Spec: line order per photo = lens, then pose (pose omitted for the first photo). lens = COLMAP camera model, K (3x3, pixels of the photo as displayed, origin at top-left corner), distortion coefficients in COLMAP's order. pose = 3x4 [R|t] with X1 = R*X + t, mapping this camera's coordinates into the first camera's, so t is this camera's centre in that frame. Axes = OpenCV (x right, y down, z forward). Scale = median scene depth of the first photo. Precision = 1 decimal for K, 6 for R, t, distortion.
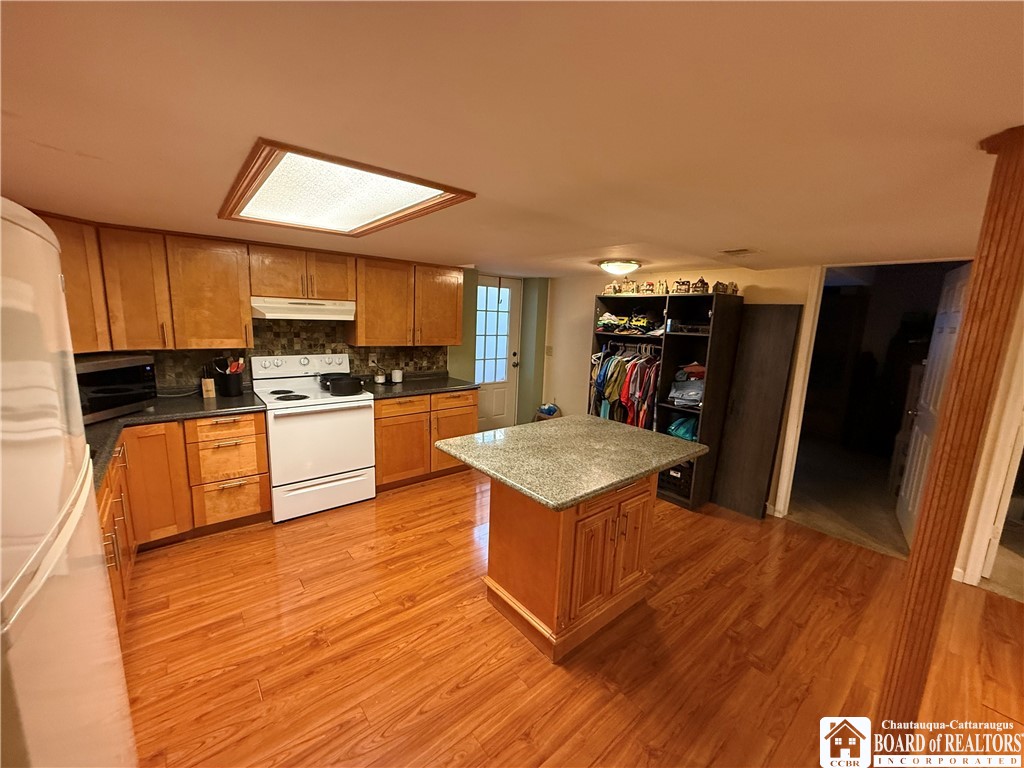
lens RADIAL K [[408.2, 0, 509.6], [0, 408.2, 383.6], [0, 0, 1]] dist [-0.002142, -0.000113]
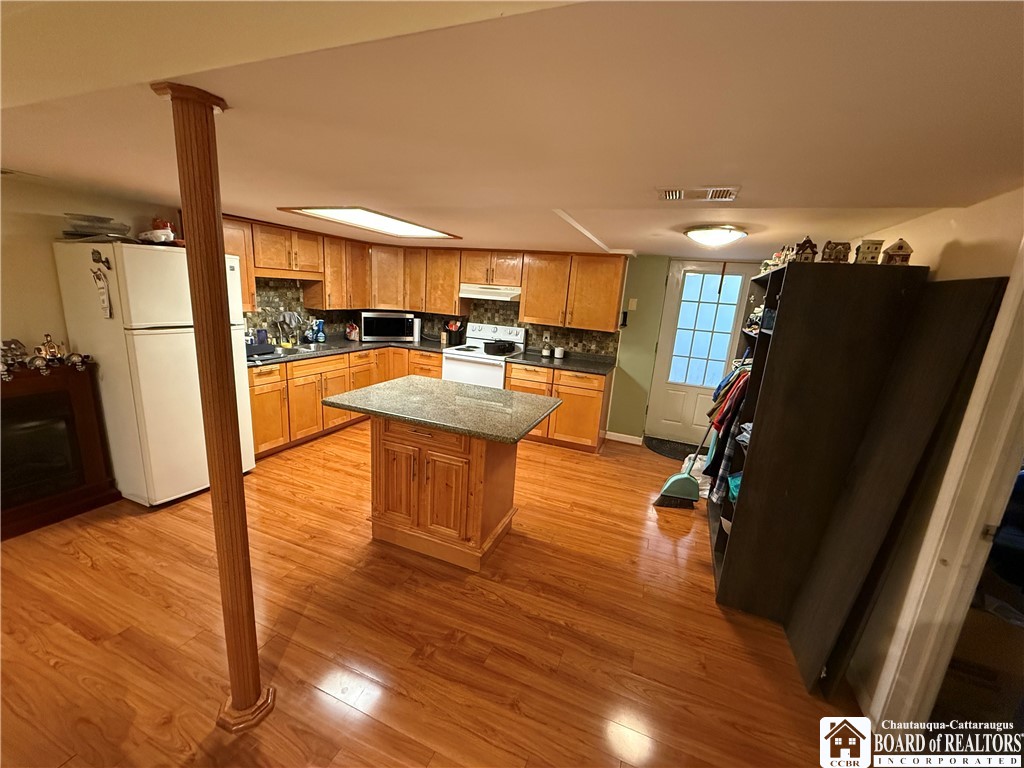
lens RADIAL K [[408.2, 0, 509.9], [0, 408.2, 384.7], [0, 0, 1]] dist [-0.002142, -0.000113]
pose [[0.479866, 0.191937, -0.856089, 0.794932], [-0.196029, 0.974564, 0.108618, -0.033242], [0.855161, 0.115696, 0.505286, 0.358078]]
